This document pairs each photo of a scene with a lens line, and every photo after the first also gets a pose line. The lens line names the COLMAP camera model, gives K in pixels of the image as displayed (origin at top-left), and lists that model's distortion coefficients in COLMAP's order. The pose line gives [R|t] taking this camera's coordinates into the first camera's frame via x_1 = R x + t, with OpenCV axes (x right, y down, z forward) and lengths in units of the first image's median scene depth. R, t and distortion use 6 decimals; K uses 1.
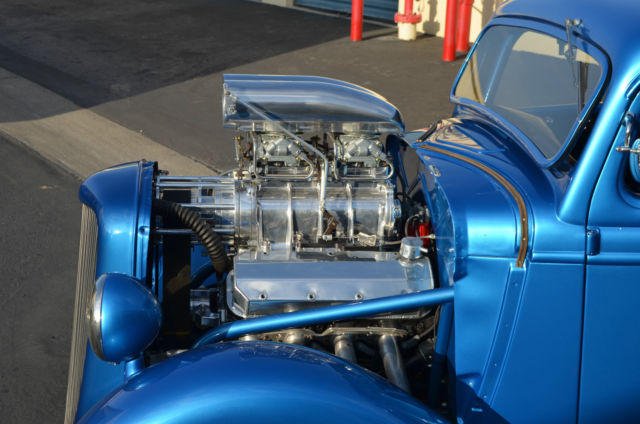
lens RADIAL K [[1052.0, 0, 320.0], [0, 1052.0, 212.0], [0, 0, 1]] dist [-0.018578, -0.062974]
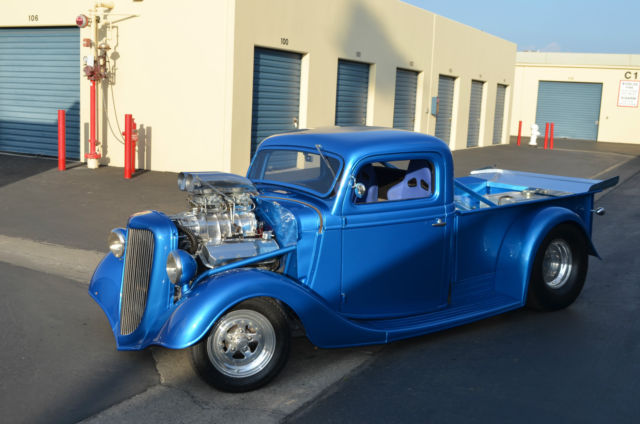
lens RADIAL K [[658.7, 0, 319.1], [0, 658.7, 200.9], [0, 0, 1]] dist [-0.064434, 0.007841]
pose [[0.873633, -0.062470, 0.482558, -0.568424], [0.116626, 0.989700, -0.083020, 0.098962], [-0.472402, 0.128807, 0.871920, -0.461934]]
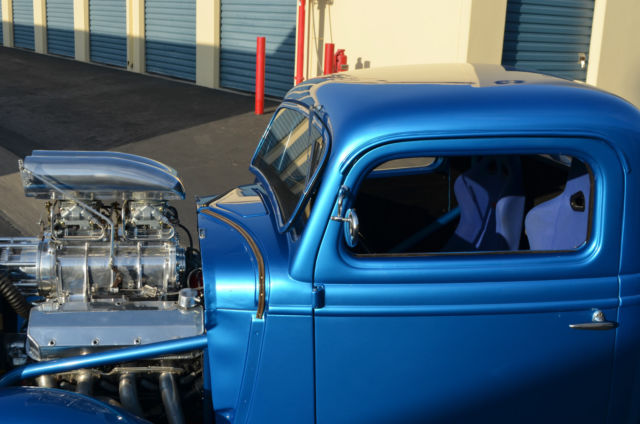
lens RADIAL K [[787.5, 0, 320.0], [0, 787.5, 212.0], [0, 0, 1]] dist [-0.084942, 0.014160]
pose [[0.996969, -0.006323, 0.077543, 0.167517], [0.009101, 0.999328, -0.035516, -0.029605], [-0.077266, 0.036114, 0.996356, 0.111306]]
